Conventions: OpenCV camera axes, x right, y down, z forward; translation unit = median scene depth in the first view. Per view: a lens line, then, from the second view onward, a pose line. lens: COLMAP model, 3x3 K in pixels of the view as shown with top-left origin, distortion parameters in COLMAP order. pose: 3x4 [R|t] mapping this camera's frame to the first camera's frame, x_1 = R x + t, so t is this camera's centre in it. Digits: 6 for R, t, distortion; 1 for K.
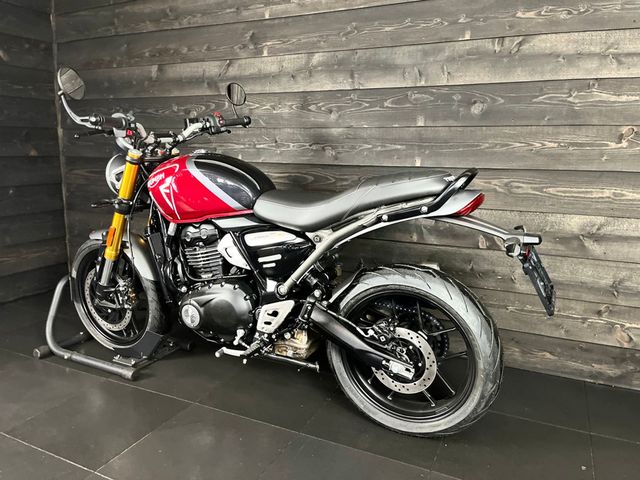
lens RADIAL K [[485.5, 0, 324.3], [0, 485.5, 239.2], [0, 0, 1]] dist [0.072239, -0.109315]
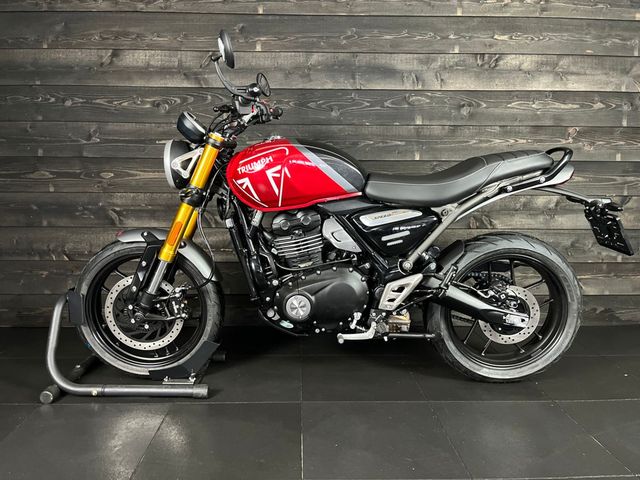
lens RADIAL K [[485.5, 0, 314.5], [0, 485.5, 236.6], [0, 0, 1]] dist [0.072239, -0.109315]
pose [[0.893593, -0.061832, 0.444599, -0.590704], [0.087121, 0.995523, -0.036653, 0.052204], [-0.440343, 0.071487, 0.894979, 0.120560]]
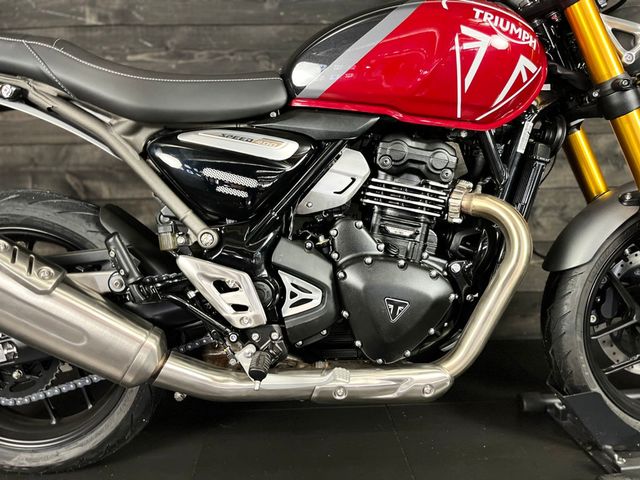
lens RADIAL K [[485.5, 0, 313.8], [0, 485.5, 239.8], [0, 0, 1]] dist [0.072239, -0.109315]
pose [[0.887653, -0.104103, 0.448591, -0.294188], [0.116873, 0.993147, -0.000785, 0.068577], [-0.445435, 0.053125, 0.893737, 0.493041]]
